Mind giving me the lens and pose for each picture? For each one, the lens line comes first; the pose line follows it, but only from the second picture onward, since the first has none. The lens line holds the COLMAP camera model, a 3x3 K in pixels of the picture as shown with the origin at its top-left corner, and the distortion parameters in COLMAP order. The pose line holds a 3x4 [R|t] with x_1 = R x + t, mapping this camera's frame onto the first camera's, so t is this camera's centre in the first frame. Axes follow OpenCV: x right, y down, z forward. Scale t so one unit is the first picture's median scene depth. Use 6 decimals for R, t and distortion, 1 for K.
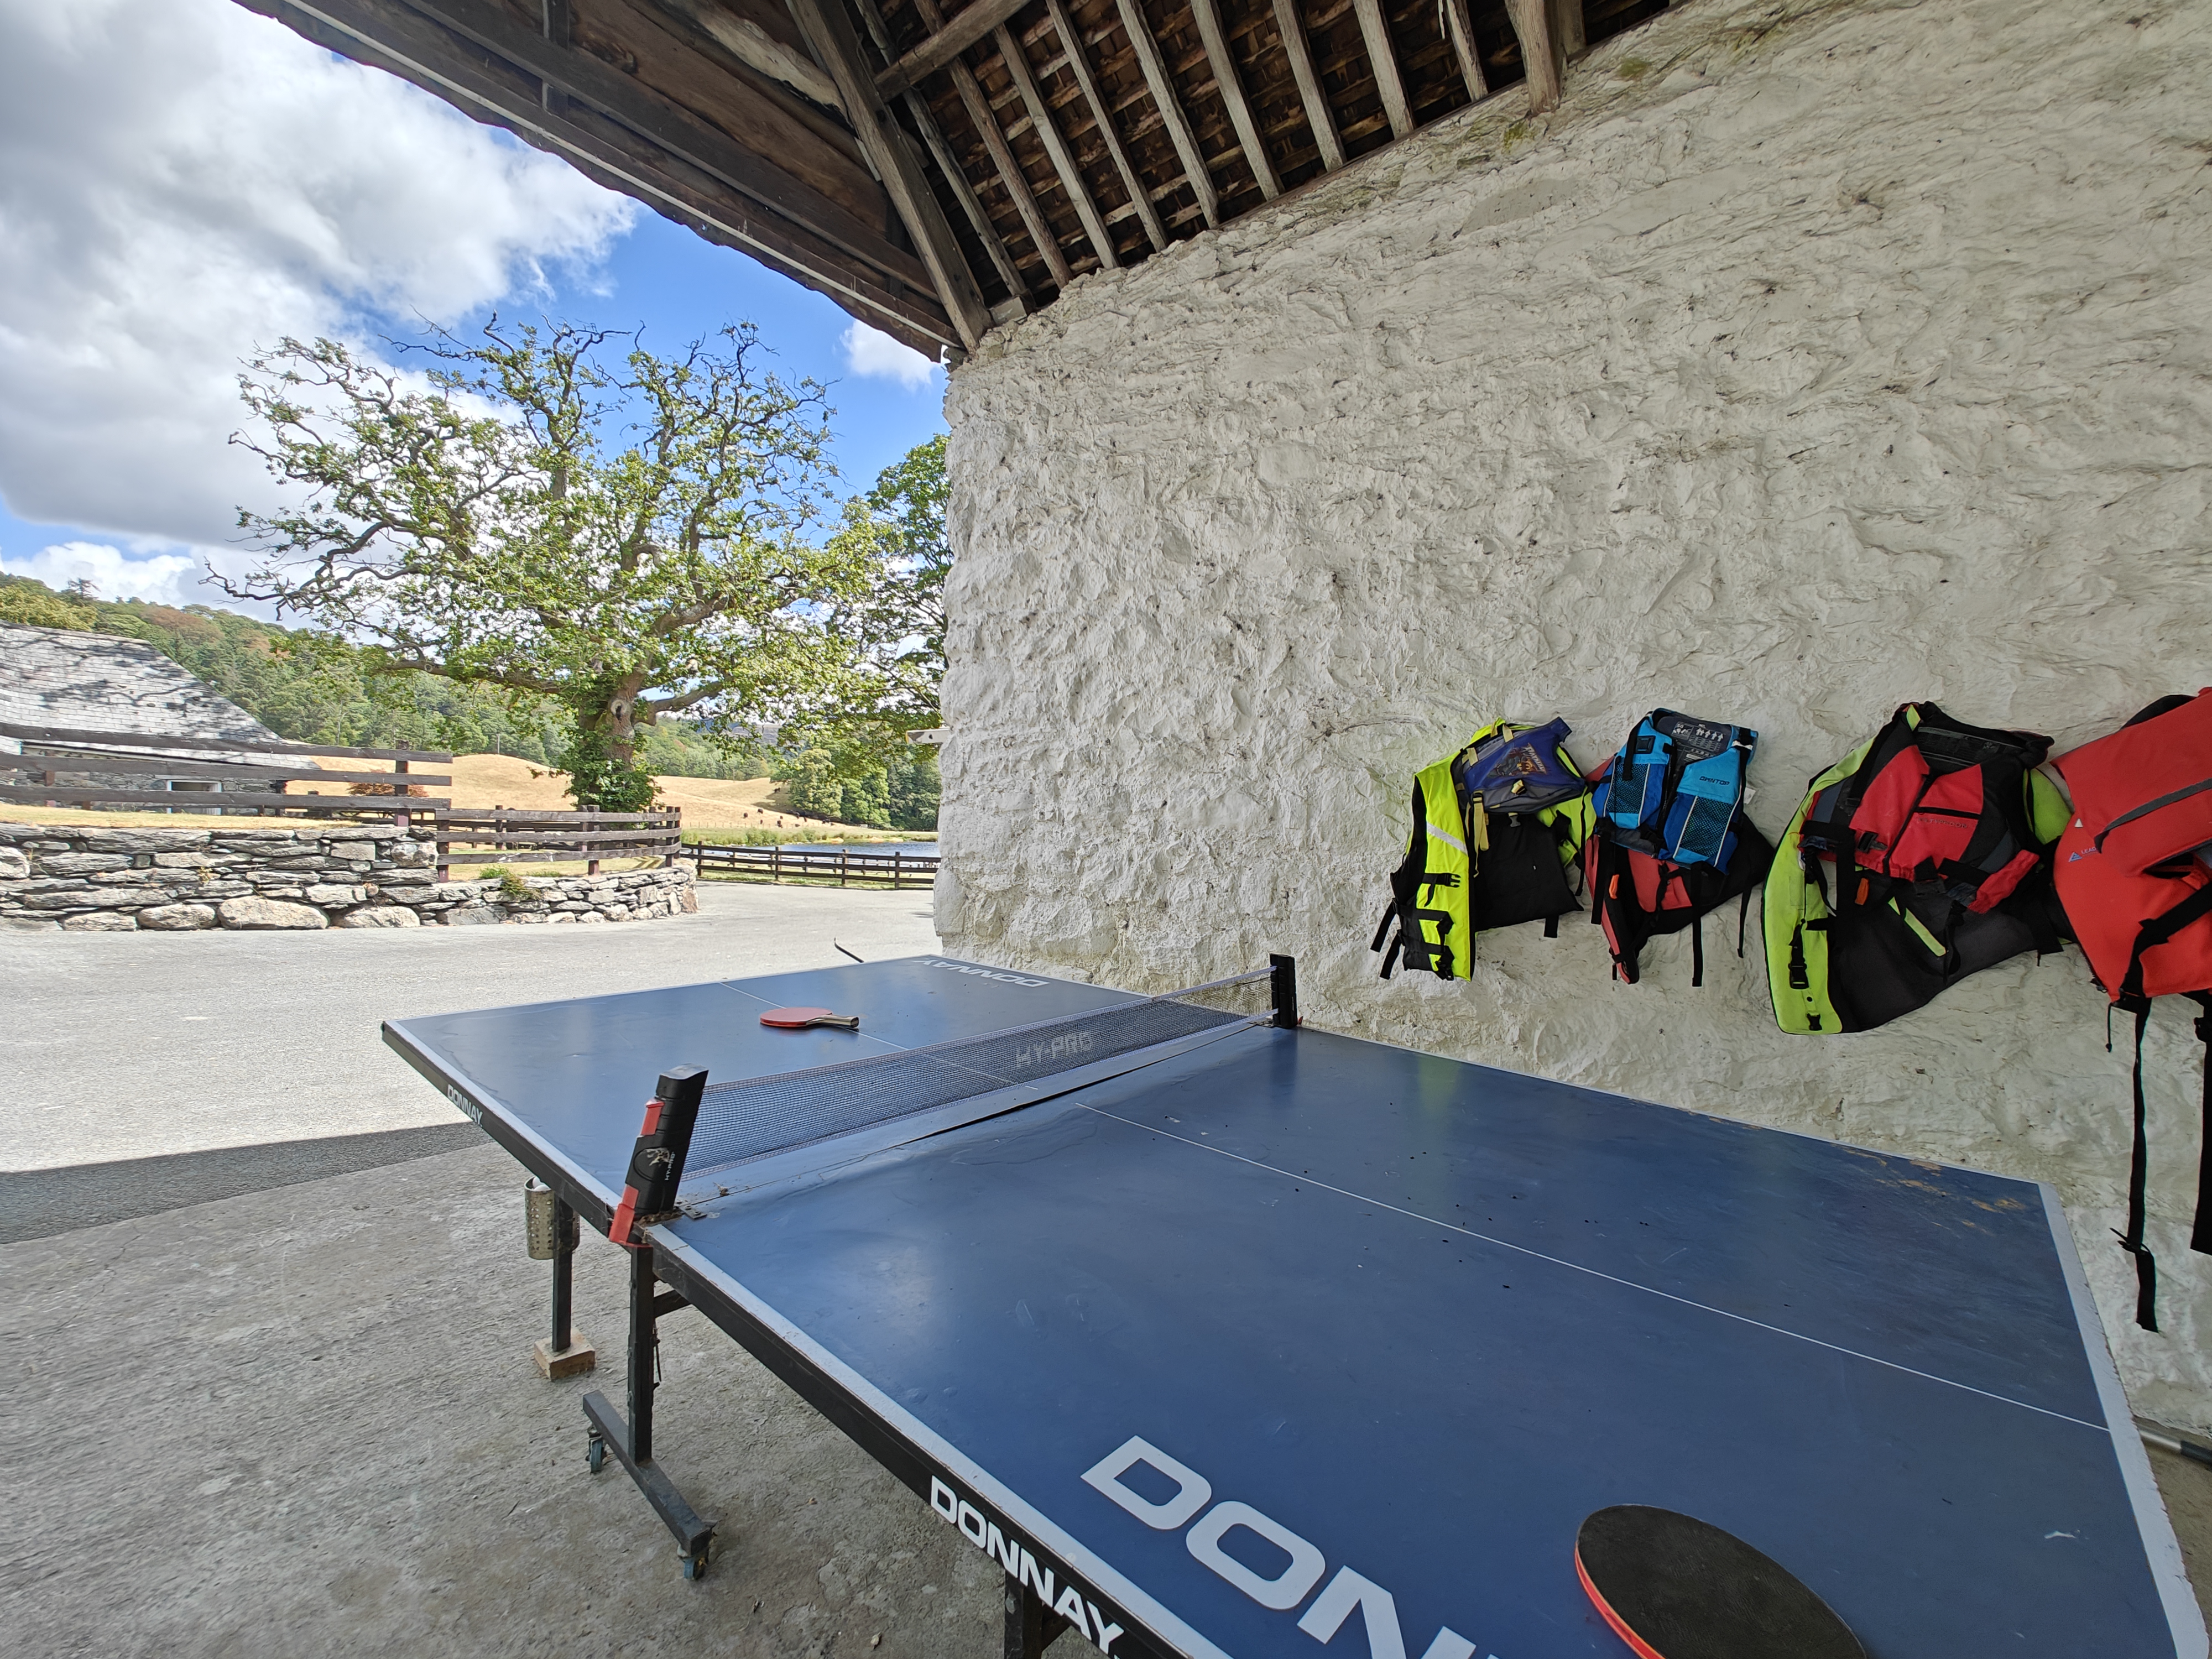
lens RADIAL K [[937.2, 0, 1104.9], [0, 937.2, 828.8], [0, 0, 1]] dist [-0.000338, 0.000698]
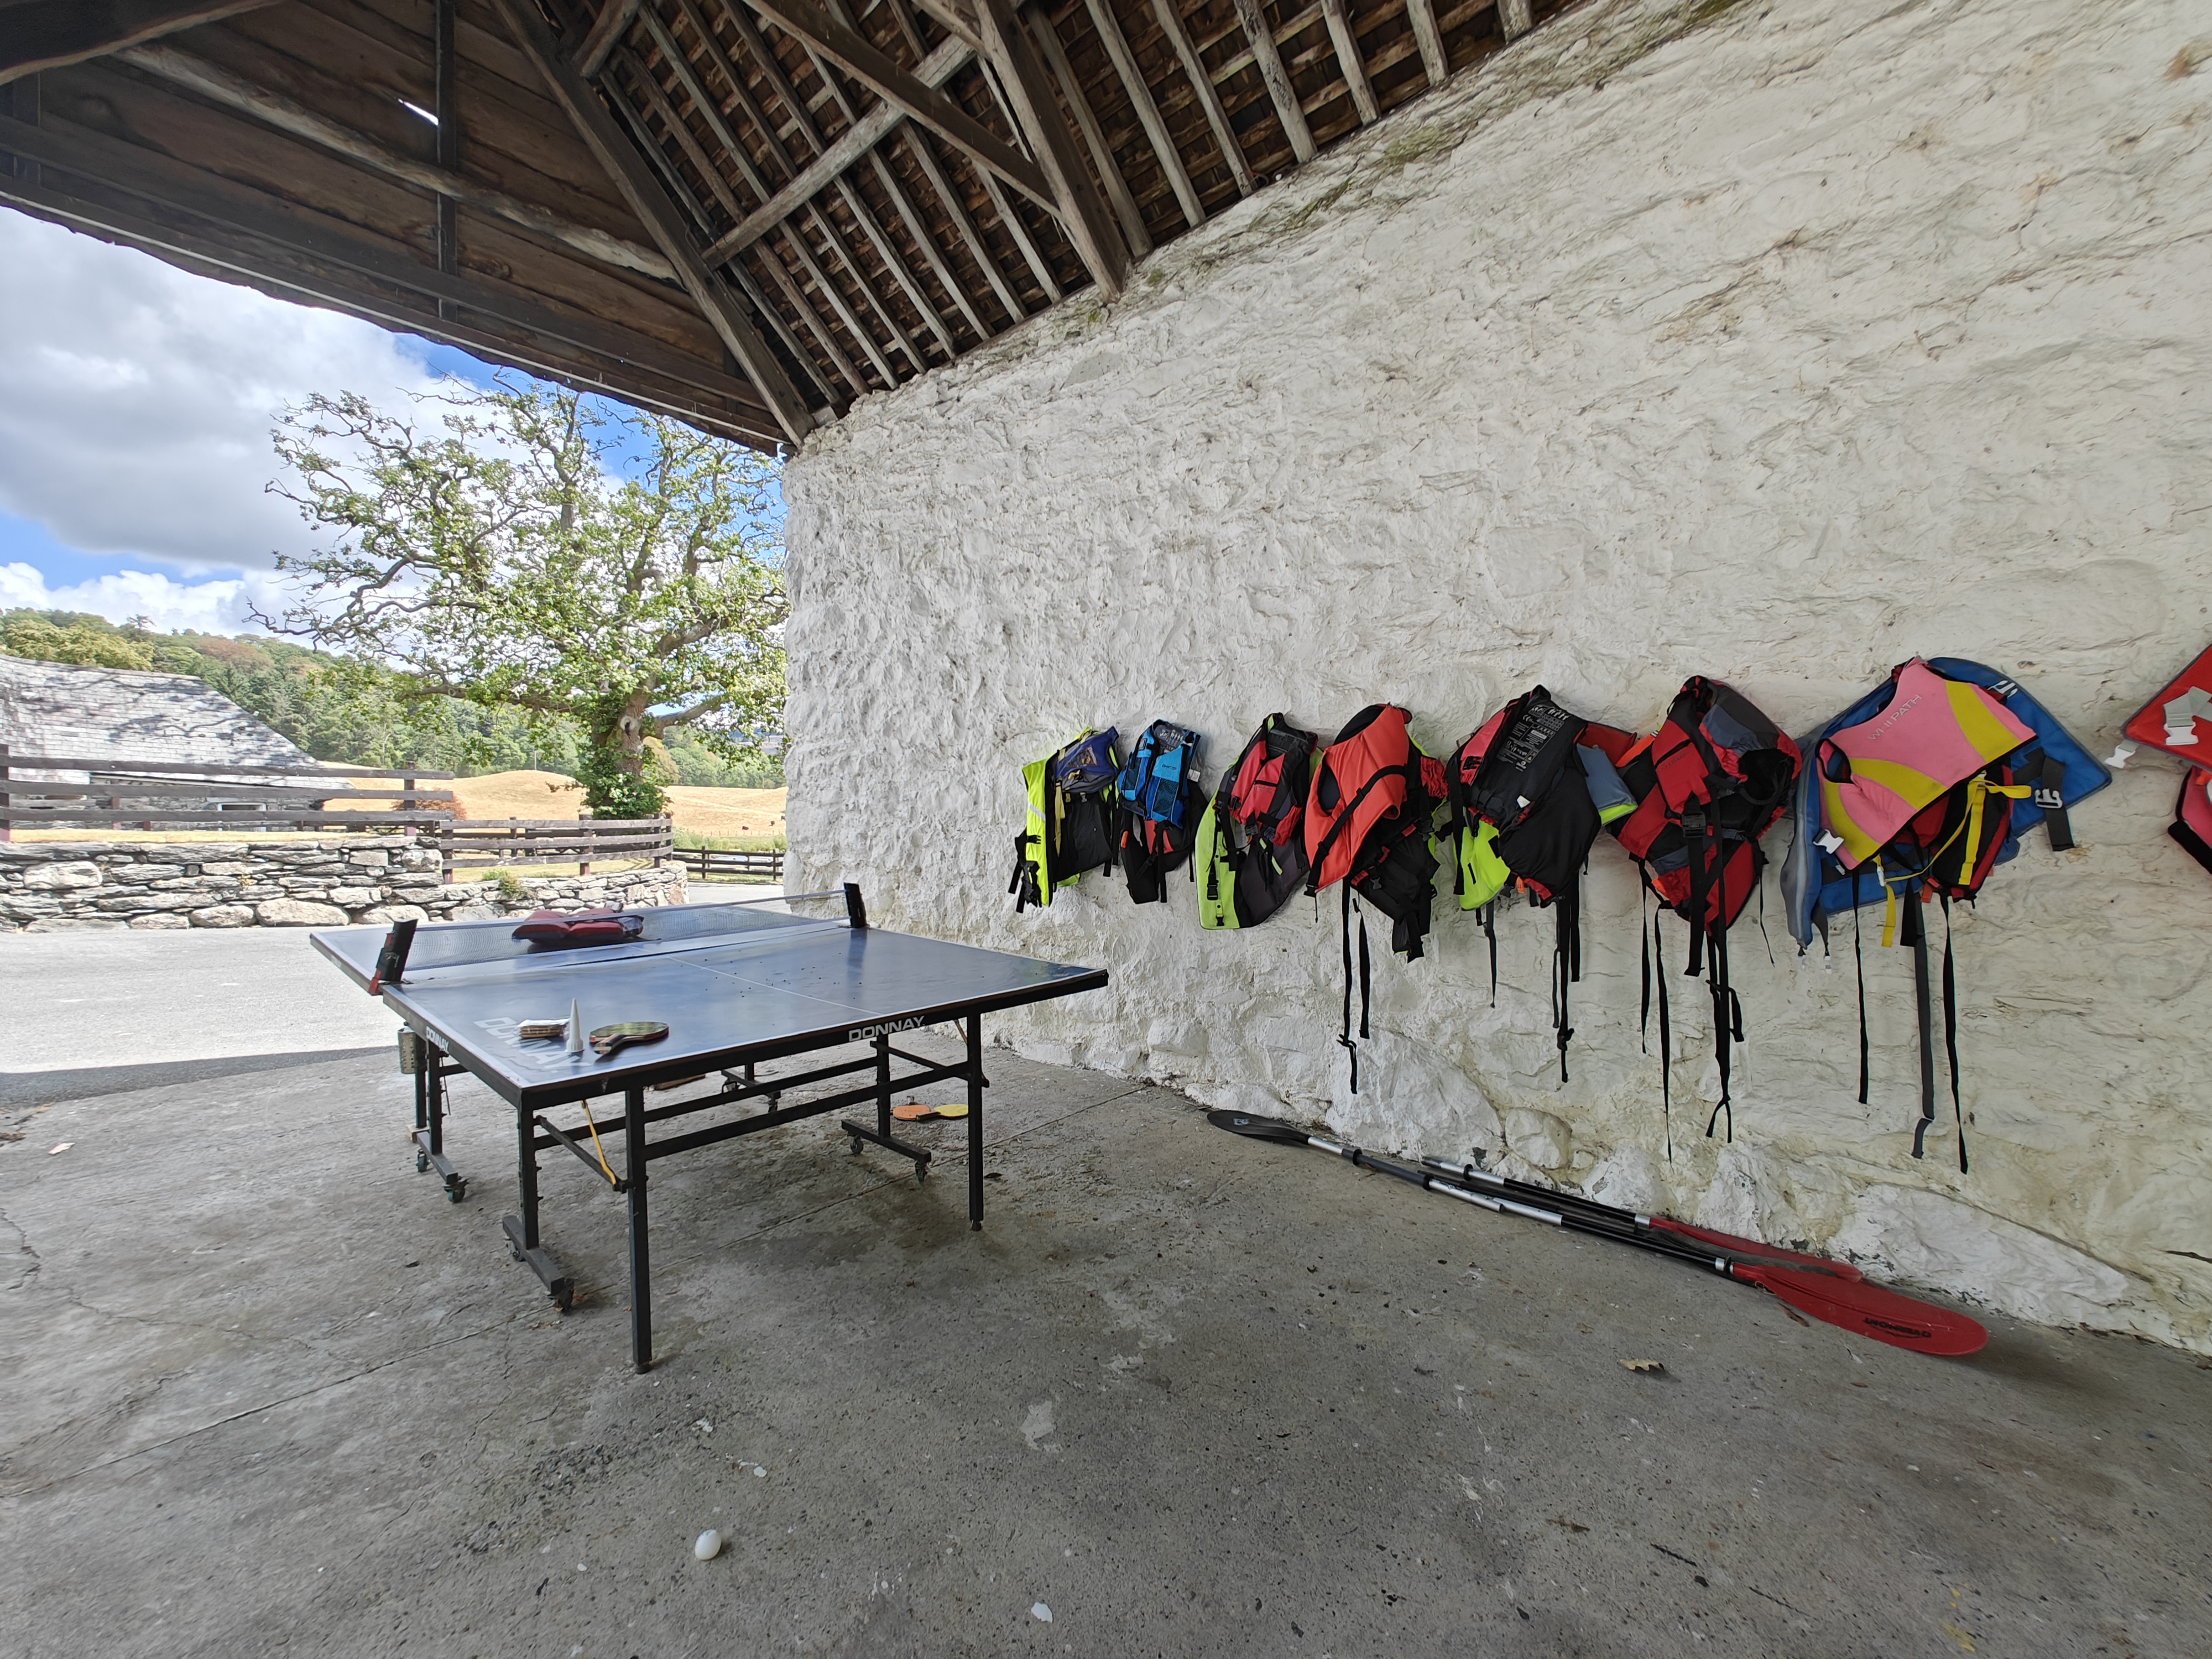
lens RADIAL K [[937.2, 0, 1103.4], [0, 937.2, 826.8], [0, 0, 1]] dist [-0.000338, 0.000698]
pose [[0.999063, -0.028147, -0.032877, 0.344407], [0.028143, 0.999604, -0.000585, 0.025406], [0.032880, -0.000341, 0.999459, -0.308407]]
